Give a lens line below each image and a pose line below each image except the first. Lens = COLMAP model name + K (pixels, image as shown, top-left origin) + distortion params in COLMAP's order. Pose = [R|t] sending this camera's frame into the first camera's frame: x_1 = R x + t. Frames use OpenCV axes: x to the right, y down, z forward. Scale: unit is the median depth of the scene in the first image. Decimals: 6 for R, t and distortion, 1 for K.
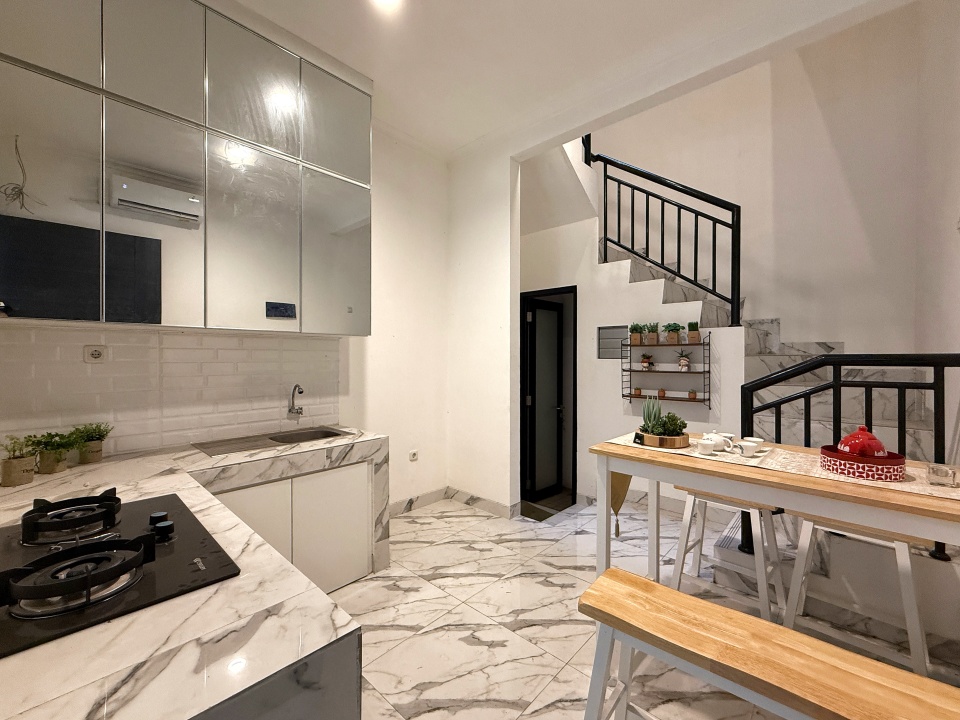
lens RADIAL K [[389.9, 0, 479.6], [0, 389.9, 356.9], [0, 0, 1]] dist [-0.001751, -0.000021]
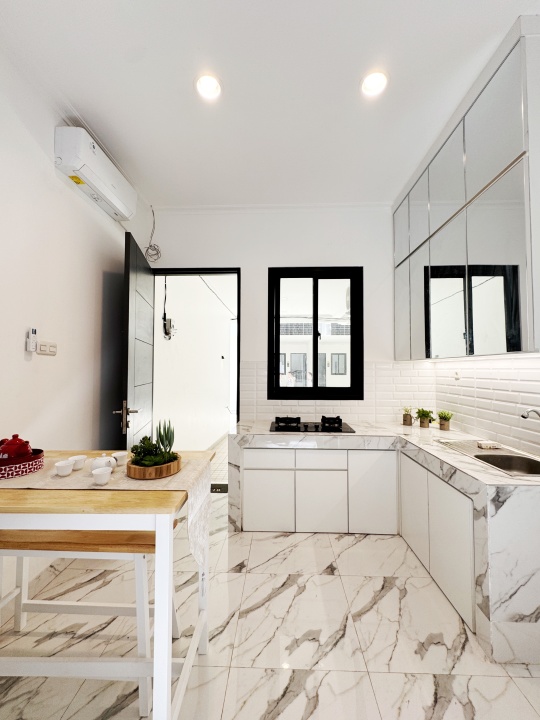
lens RADIAL K [[289.7, 0, 270.6], [0, 289.7, 359.7], [0, 0, 1]] dist [-0.002070, -0.000665]
pose [[-0.754459, -0.024809, -0.655878, 0.581311], [-0.005178, 0.999479, -0.031849, -0.025754], [0.656327, -0.020632, -0.754194, 1.442465]]
